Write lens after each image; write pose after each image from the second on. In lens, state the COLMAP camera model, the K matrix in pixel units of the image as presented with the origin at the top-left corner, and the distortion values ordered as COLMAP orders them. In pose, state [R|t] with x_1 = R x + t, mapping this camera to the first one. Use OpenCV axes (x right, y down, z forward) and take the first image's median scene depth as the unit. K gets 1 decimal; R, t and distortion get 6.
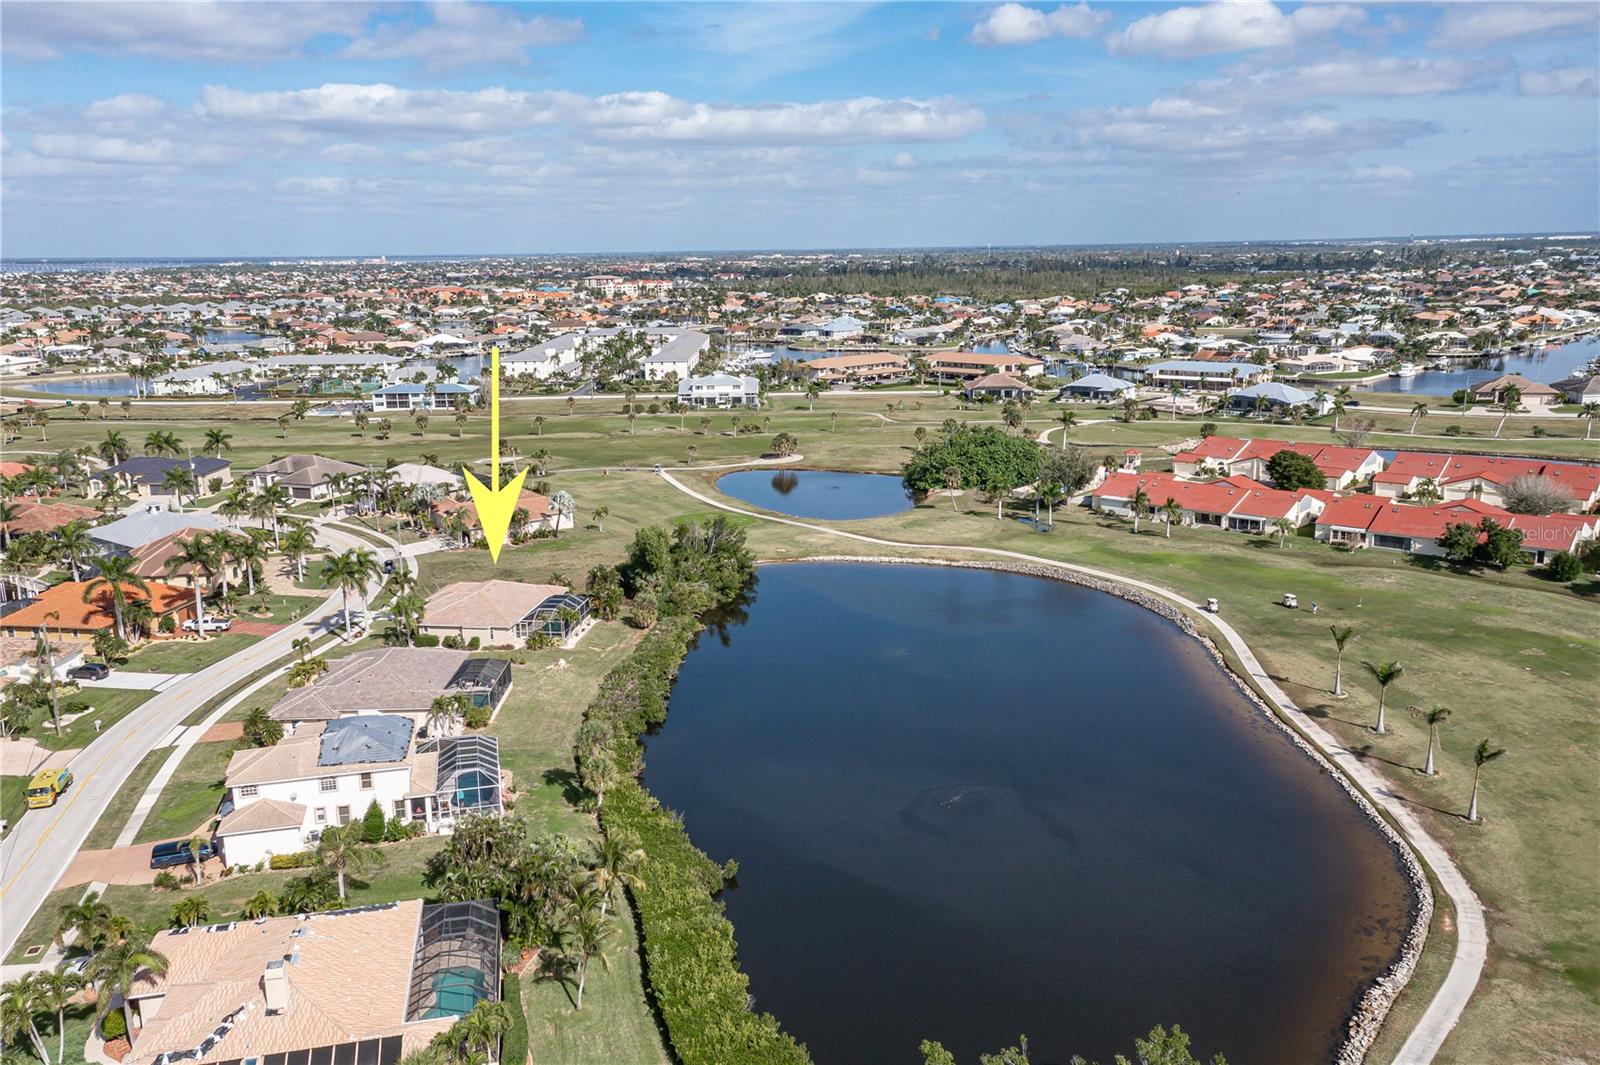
lens RADIAL K [[1270.8, 0, 795.9], [0, 1270.8, 477.9], [0, 0, 1]] dist [0.009000, 0.060910]
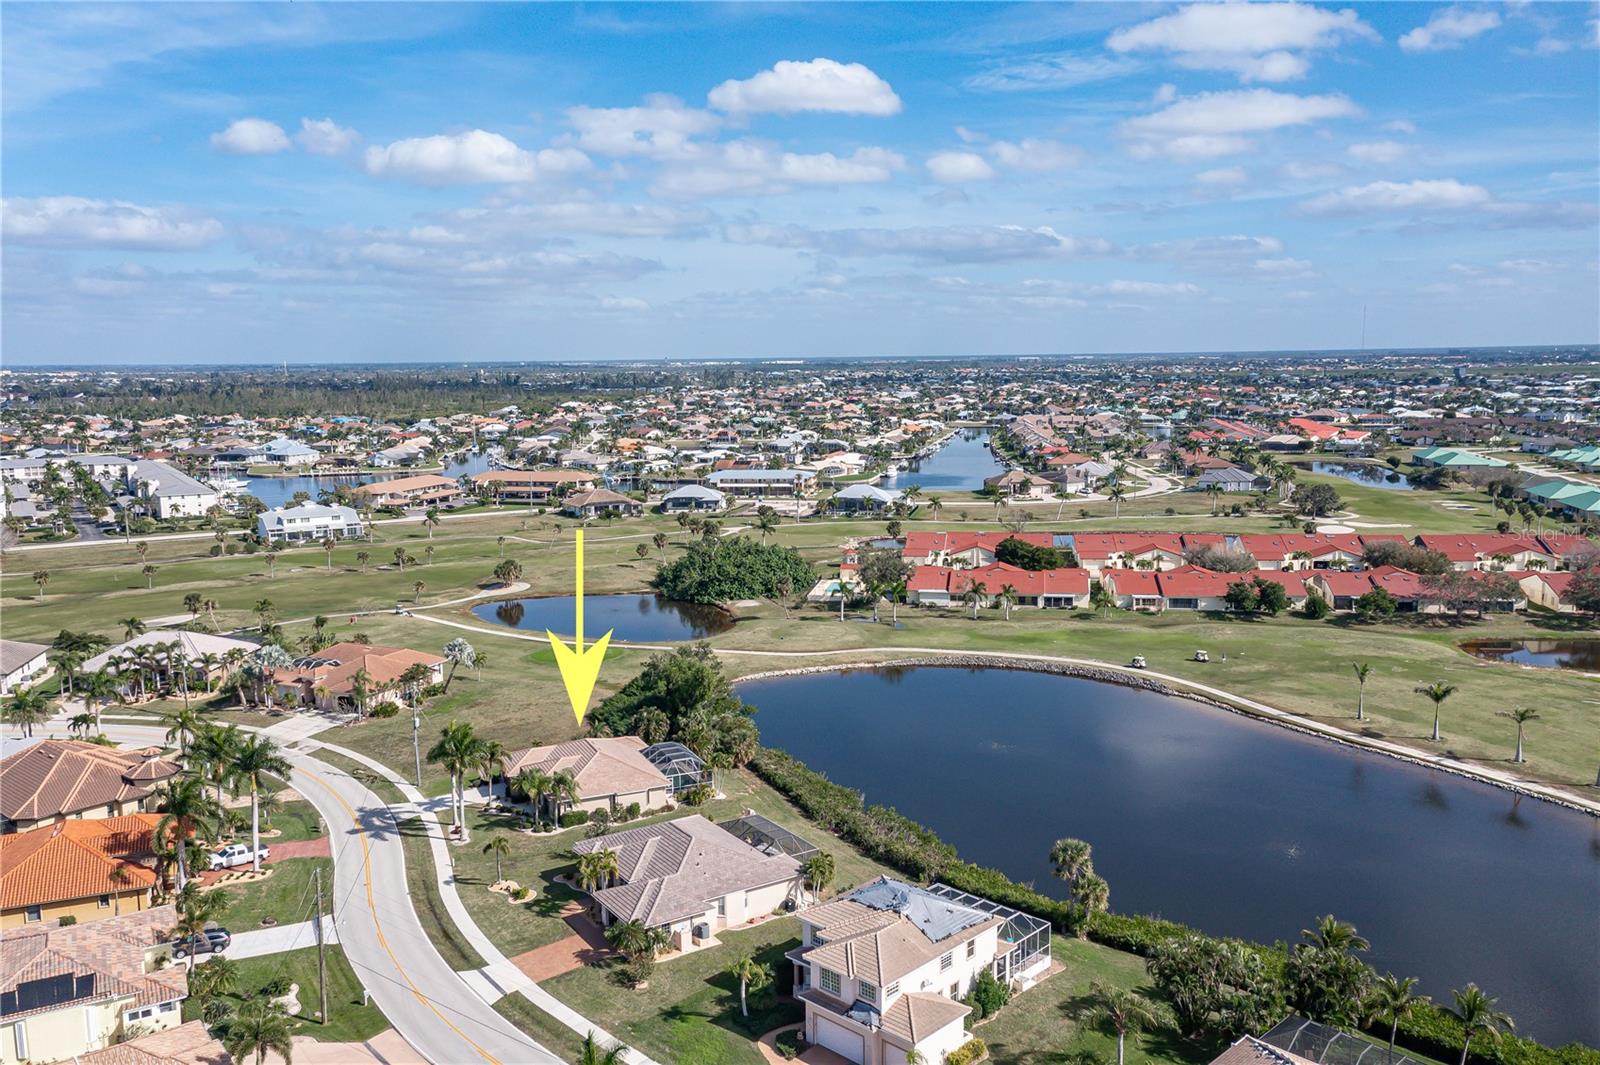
lens RADIAL K [[1255.7, 0, 800.0], [0, 1255.7, 532.5], [0, 0, 1]] dist [0.009879, 0.014444]
pose [[0.847247, -0.065191, 0.527184, -0.308329], [0.090685, 0.995623, -0.022624, -0.015102], [-0.523402, 0.066976, 0.849450, 0.103553]]
